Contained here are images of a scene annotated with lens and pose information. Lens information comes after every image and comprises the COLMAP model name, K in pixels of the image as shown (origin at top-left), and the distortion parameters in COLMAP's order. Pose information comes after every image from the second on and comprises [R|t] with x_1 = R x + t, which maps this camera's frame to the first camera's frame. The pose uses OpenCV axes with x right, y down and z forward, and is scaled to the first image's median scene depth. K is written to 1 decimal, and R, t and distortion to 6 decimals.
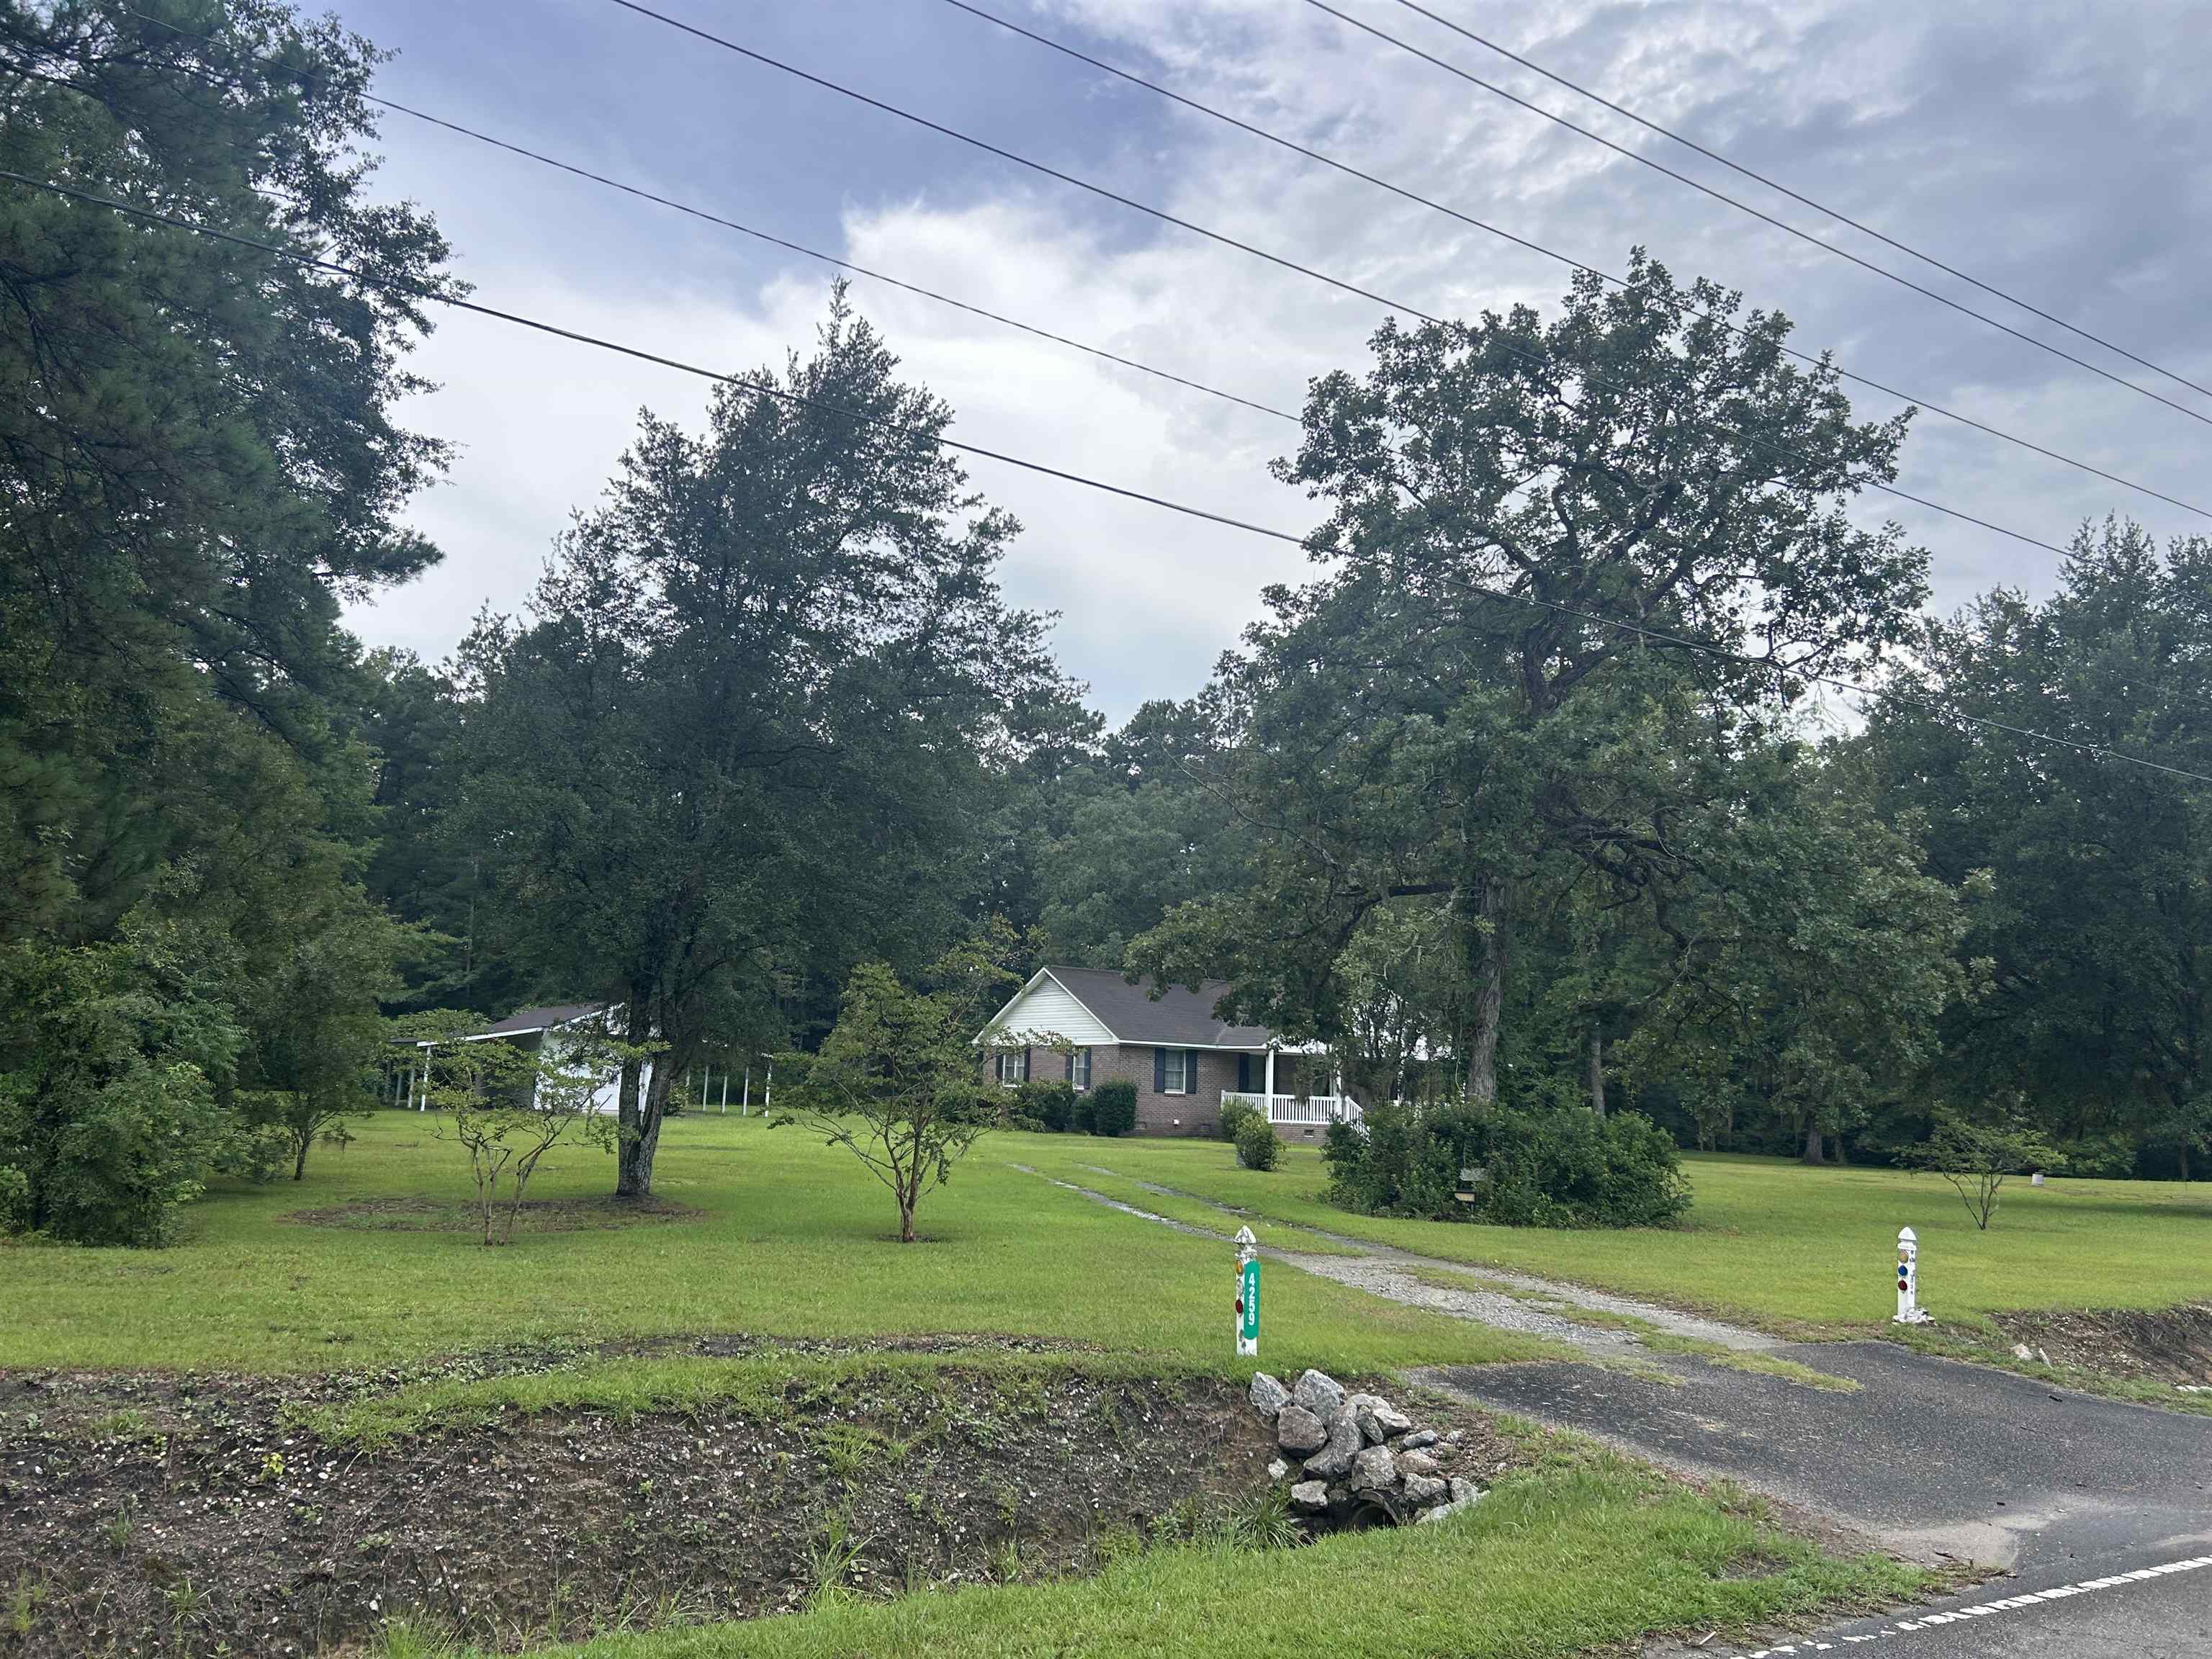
lens RADIAL K [[1587.1, 0, 1113.8], [0, 1587.1, 819.5], [0, 0, 1]] dist [0.083313, -0.084303]
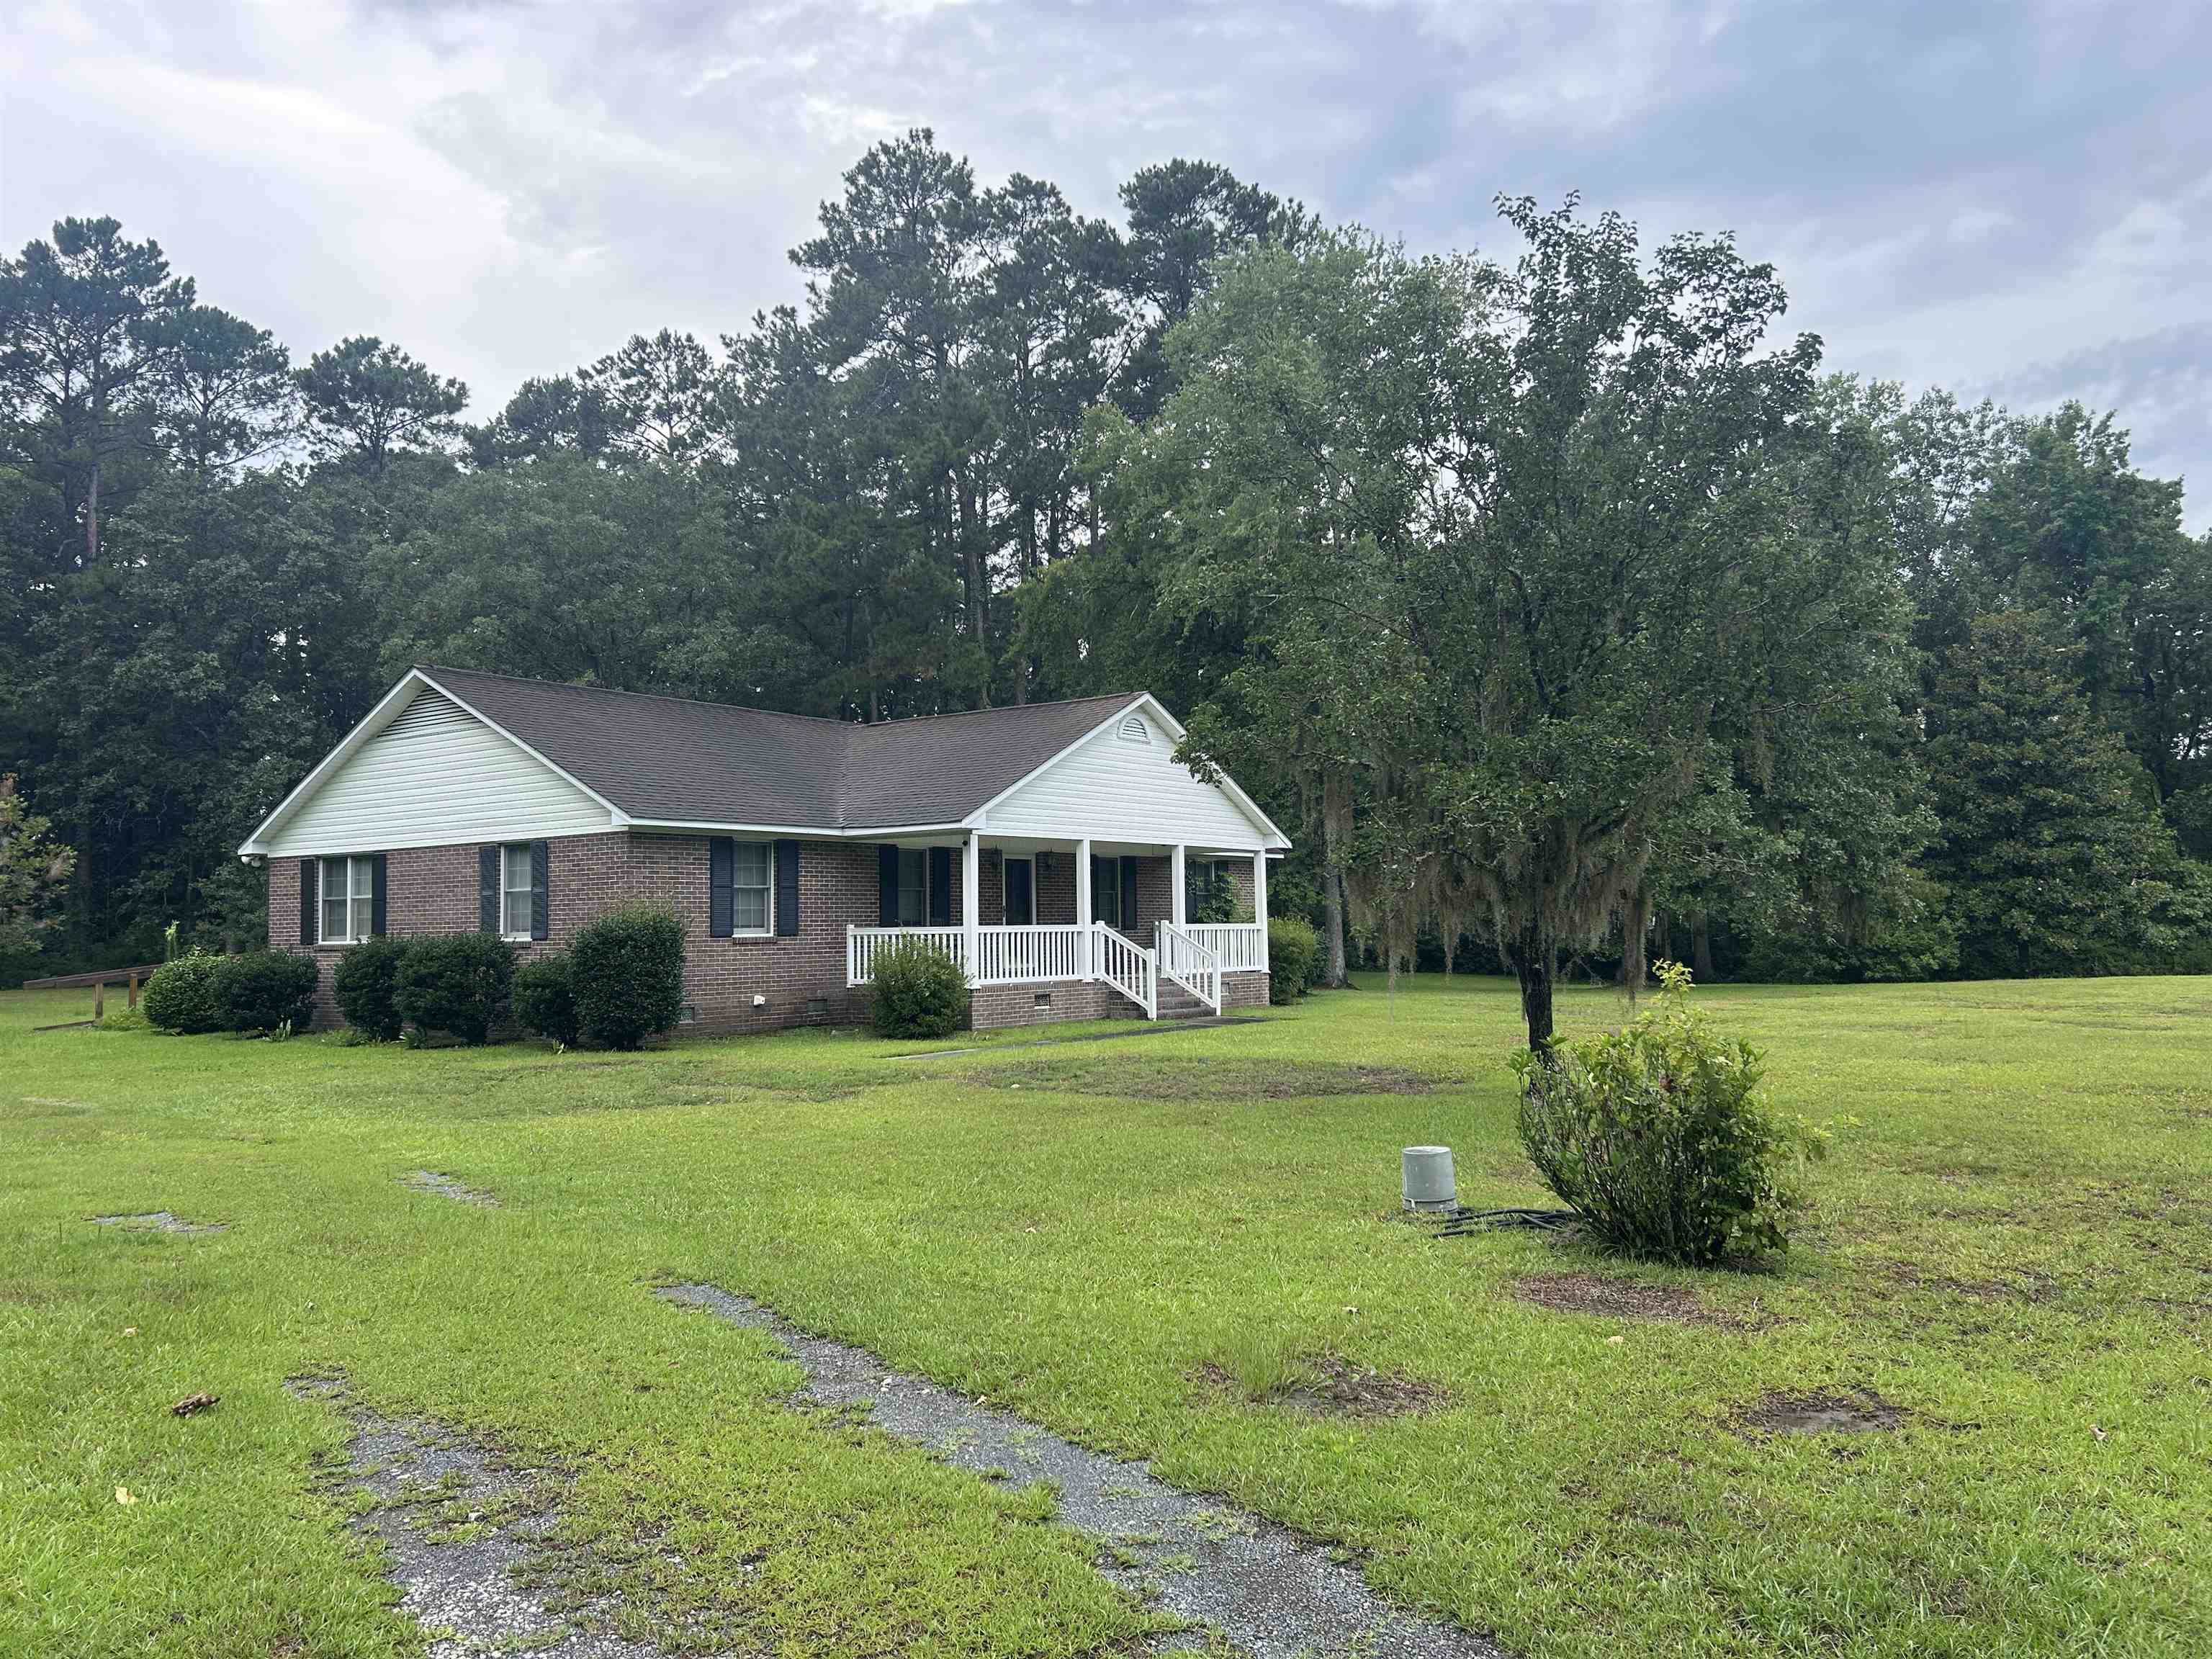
lens RADIAL K [[1587.1, 0, 1113.8], [0, 1587.1, 819.5], [0, 0, 1]] dist [0.083313, -0.084303]
pose [[0.924396, -0.030817, 0.380188, -0.037165], [-0.010141, 0.994393, 0.105260, 0.090215], [-0.381300, -0.101157, 0.918900, 0.547932]]
